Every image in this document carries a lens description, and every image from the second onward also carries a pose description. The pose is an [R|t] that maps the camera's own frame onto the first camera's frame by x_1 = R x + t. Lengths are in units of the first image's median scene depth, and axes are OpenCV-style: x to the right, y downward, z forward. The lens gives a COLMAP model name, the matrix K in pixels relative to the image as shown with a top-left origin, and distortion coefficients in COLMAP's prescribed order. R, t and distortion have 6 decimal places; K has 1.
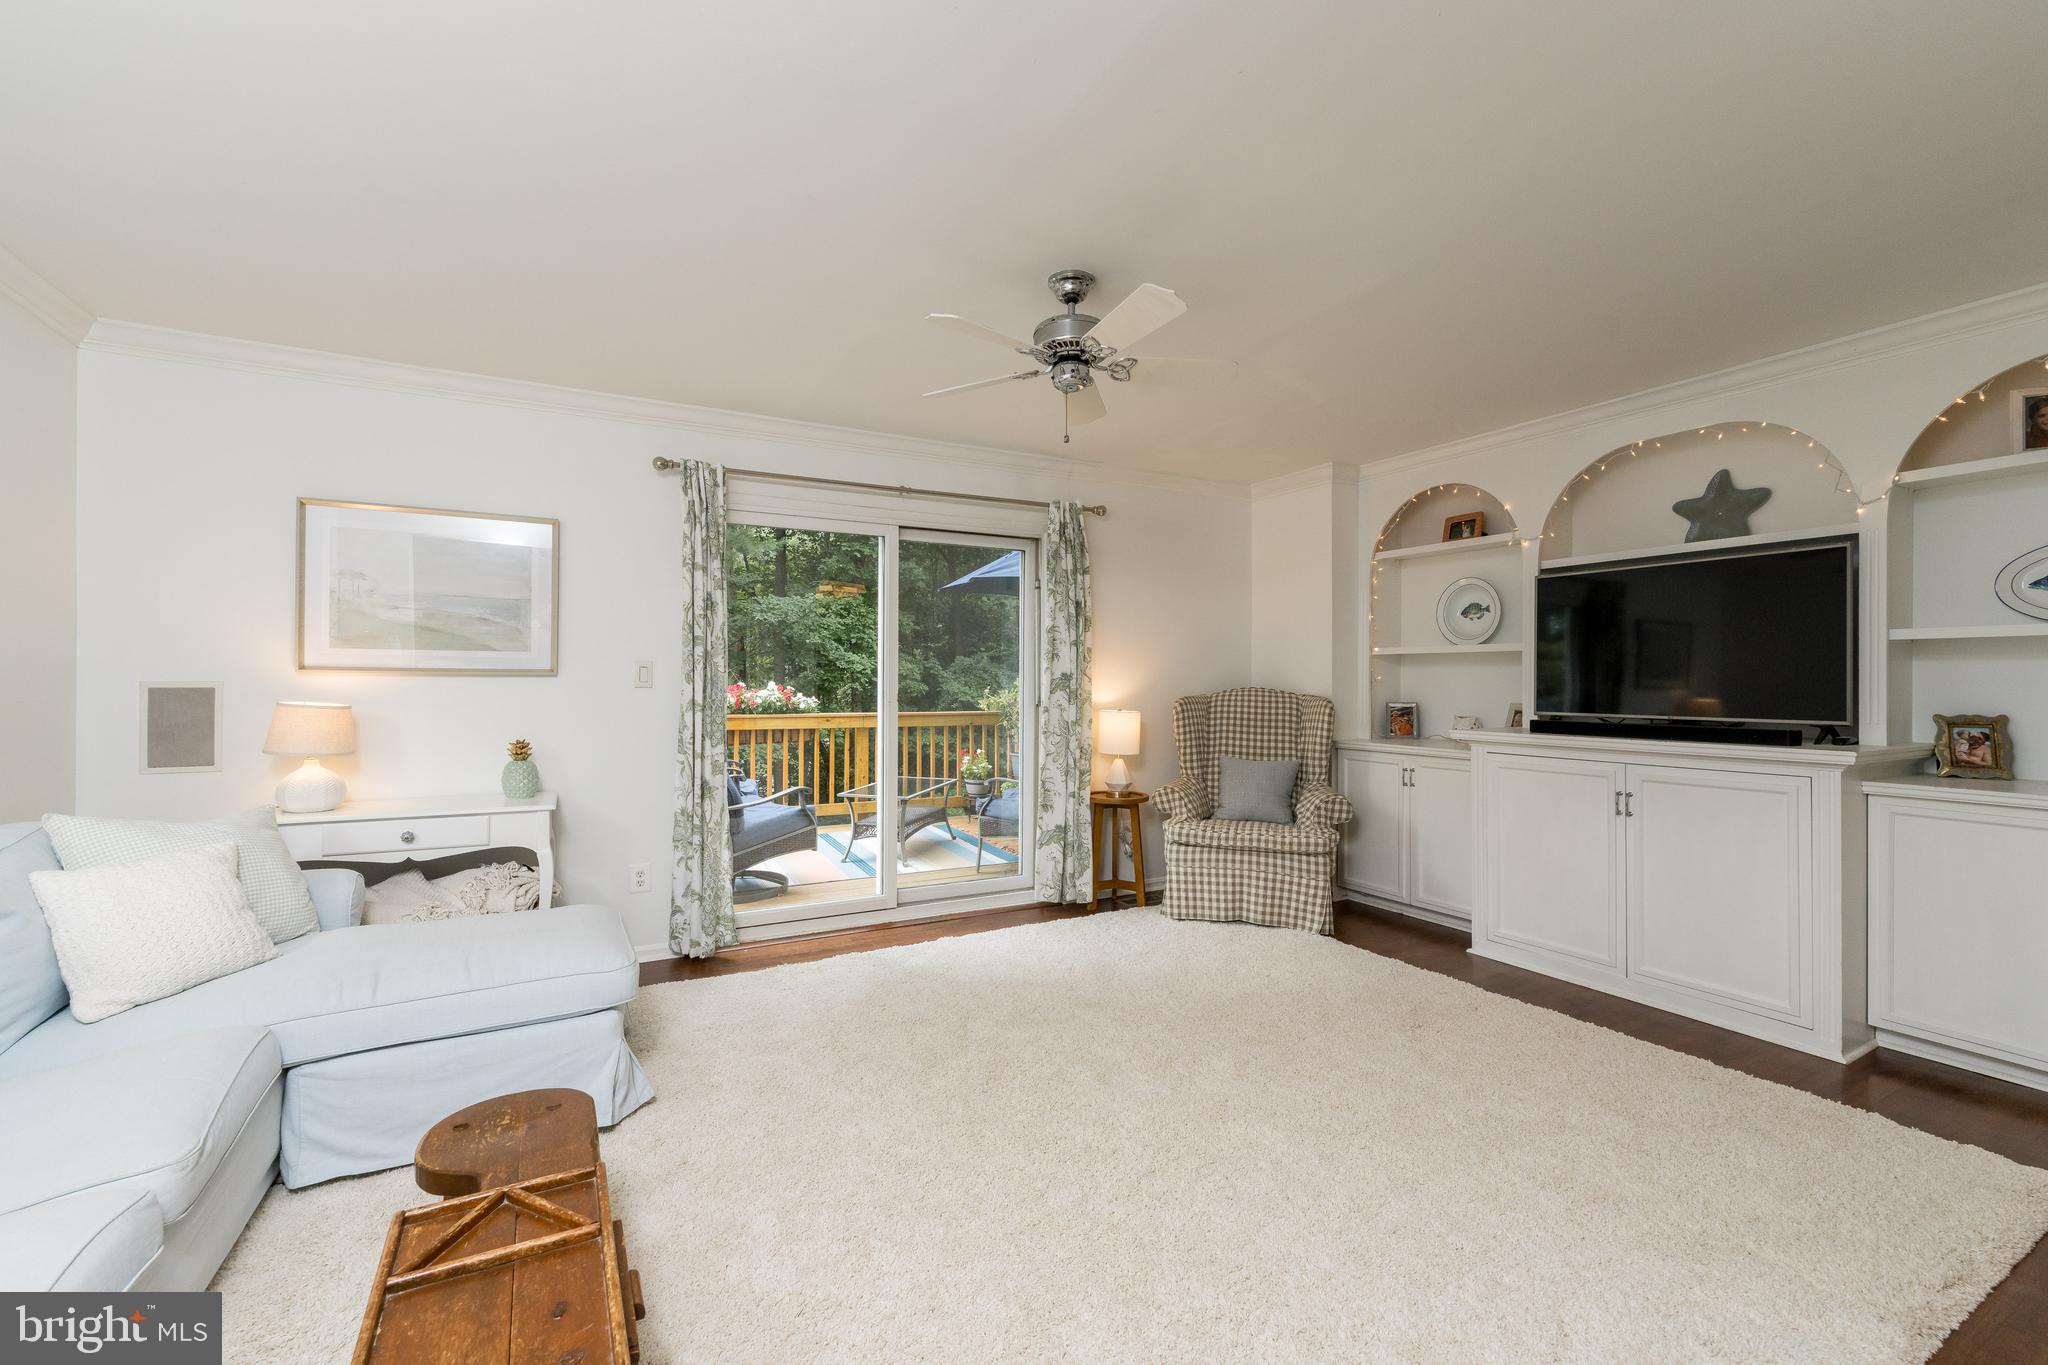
lens RADIAL K [[852.0, 0, 1017.2], [0, 852.0, 674.1], [0, 0, 1]] dist [-0.002027, -0.000386]
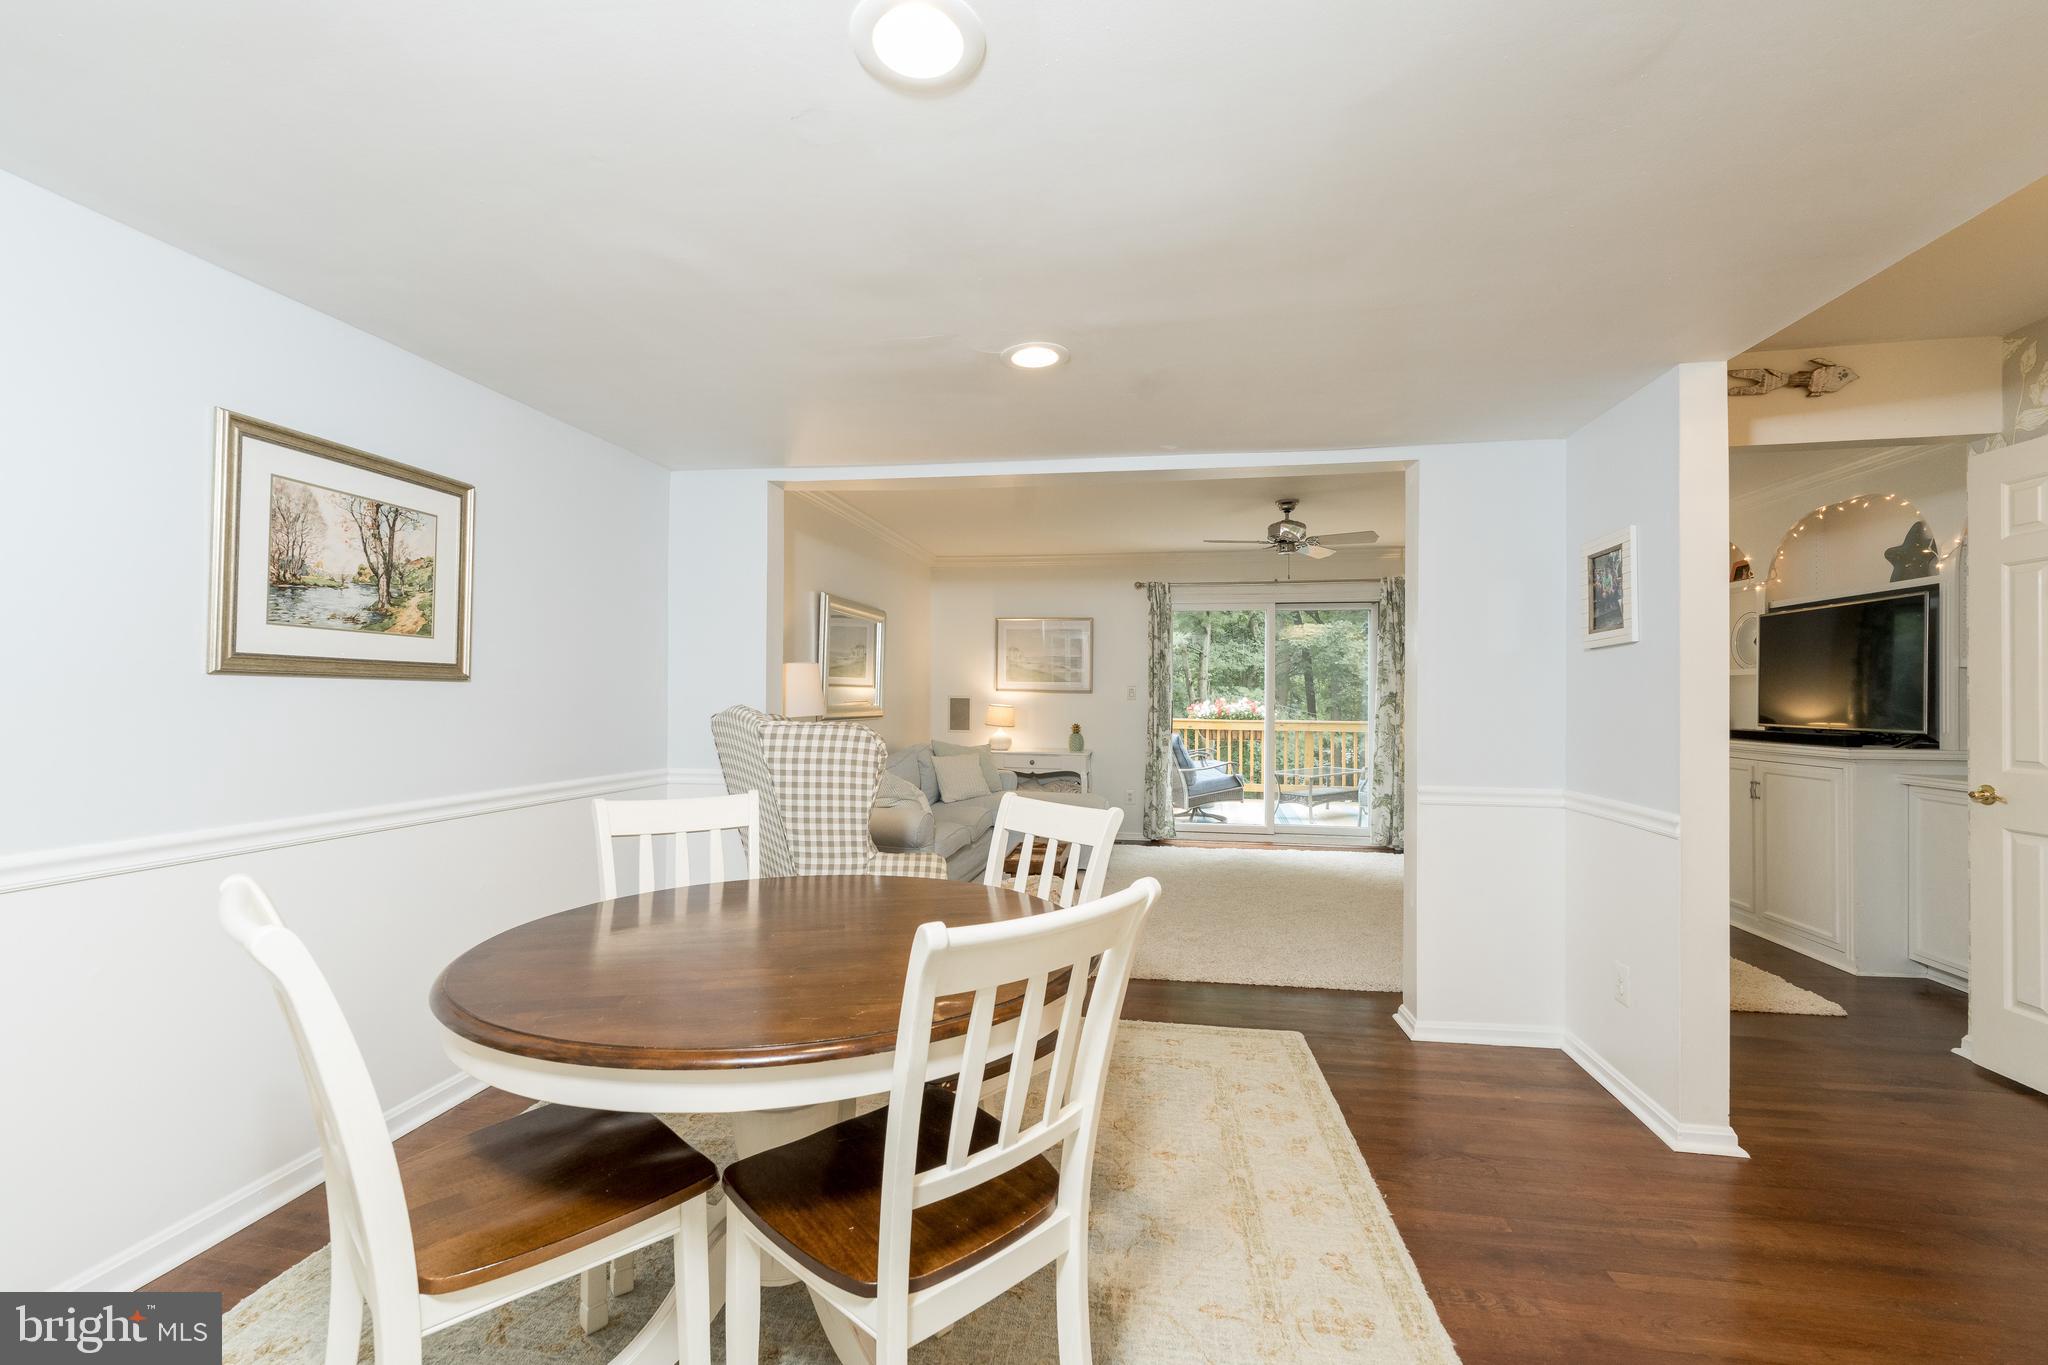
lens RADIAL K [[850.4, 0, 1025.6], [0, 850.4, 687.9], [0, 0, 1]] dist [-0.000482, -0.000100]
pose [[0.792257, -0.002622, -0.610181, 0.550581], [-0.000523, 0.999987, -0.004977, -0.001389], [0.610187, 0.004262, 0.792246, -0.681951]]
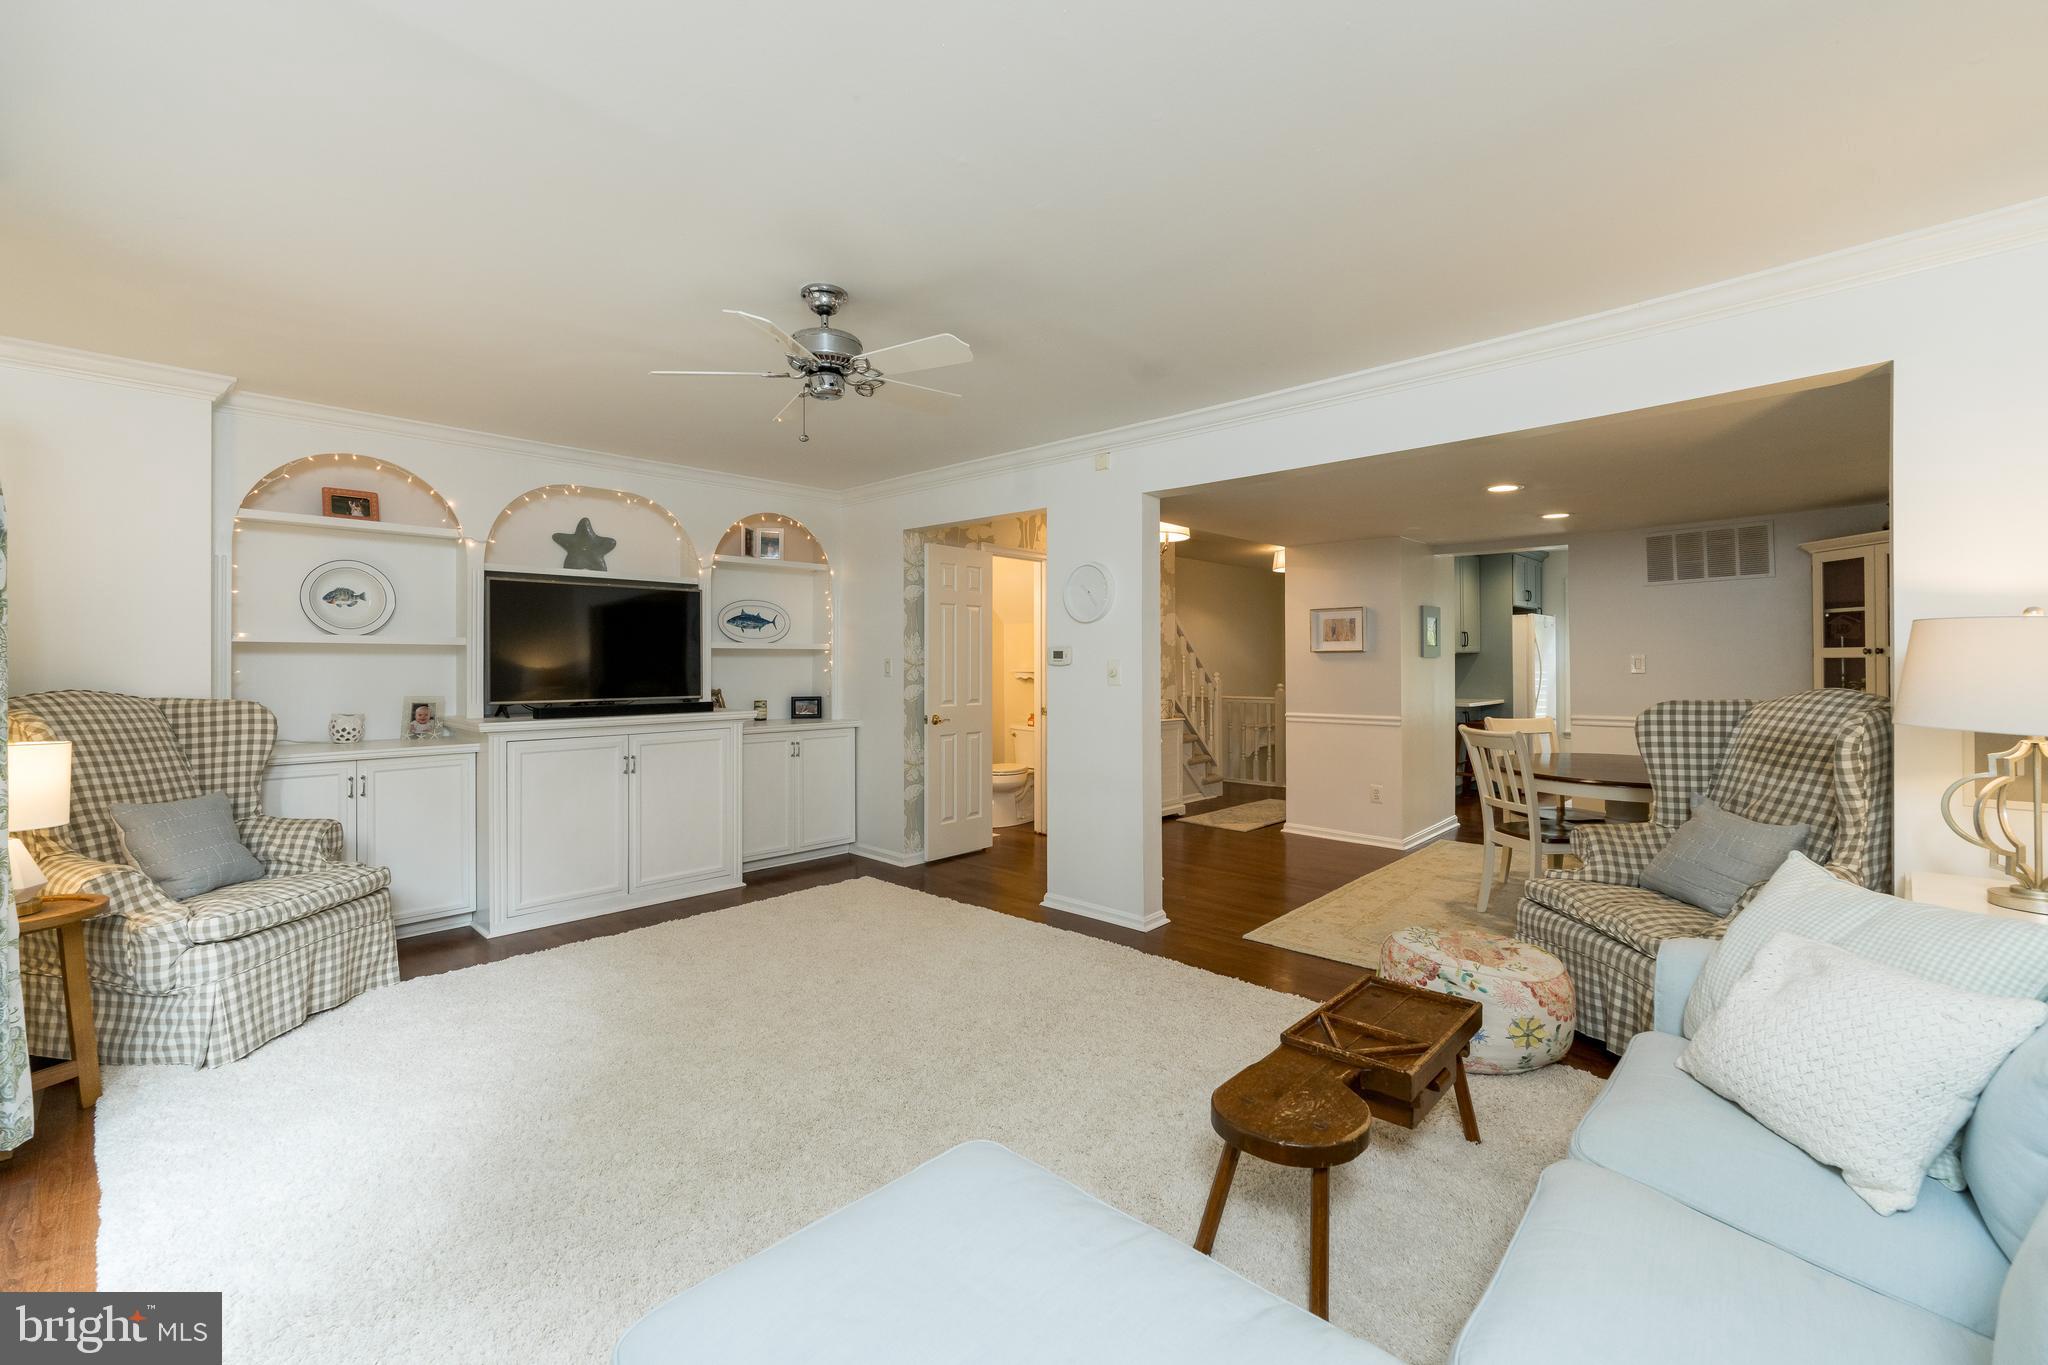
lens RADIAL K [[856.4, 0, 1023.9], [0, 856.4, 657.7], [0, 0, 1]] dist [-0.000390, -0.000027]
pose [[-0.310595, 0.007316, 0.950514, -0.676073], [-0.003907, 0.999952, -0.008973, -0.005604], [-0.950534, -0.006500, -0.310551, 0.734241]]
